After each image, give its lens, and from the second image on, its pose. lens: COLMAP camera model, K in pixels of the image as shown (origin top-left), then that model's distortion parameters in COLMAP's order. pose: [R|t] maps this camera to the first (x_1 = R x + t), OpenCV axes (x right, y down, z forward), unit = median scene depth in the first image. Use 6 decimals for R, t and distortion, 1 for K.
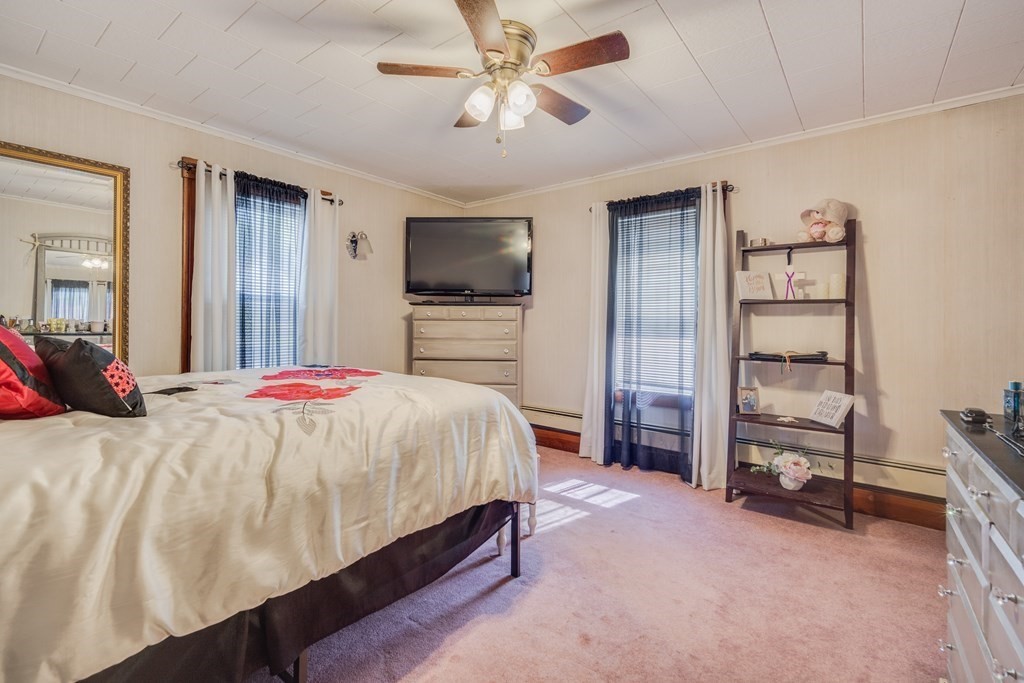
lens RADIAL K [[454.4, 0, 509.5], [0, 454.4, 337.0], [0, 0, 1]] dist [-0.000628, -0.000002]
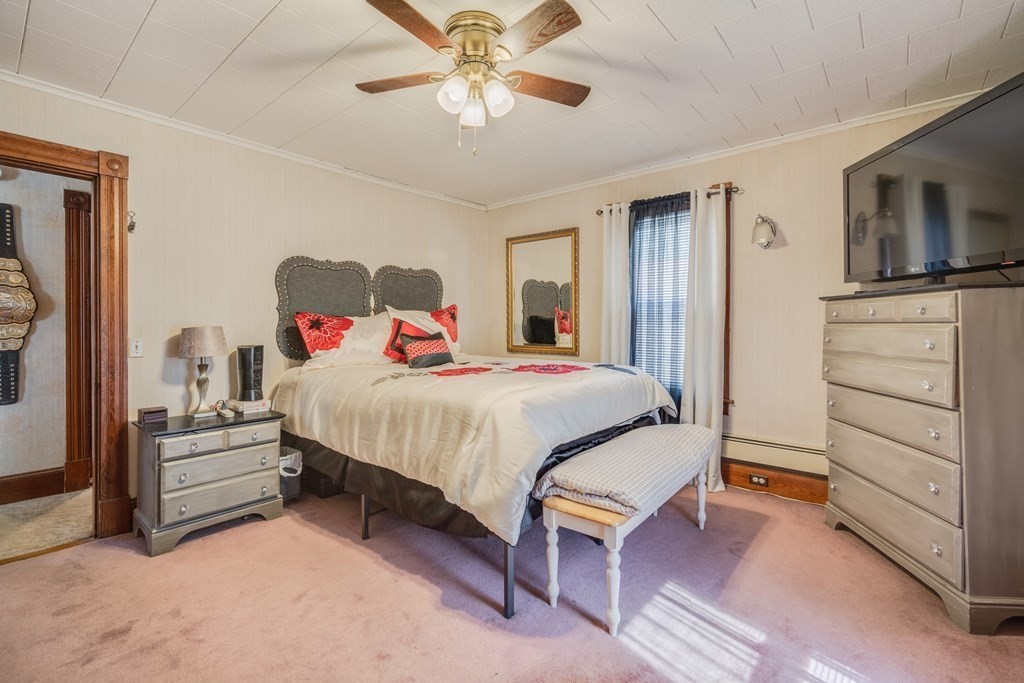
lens RADIAL K [[454.4, 0, 509.5], [0, 454.4, 337.0], [0, 0, 1]] dist [-0.000628, -0.000002]
pose [[-0.044827, 0.020861, -0.998777, 0.961330], [-0.033514, 0.999188, 0.022374, -0.031926], [0.998432, 0.034476, -0.044092, 1.126609]]
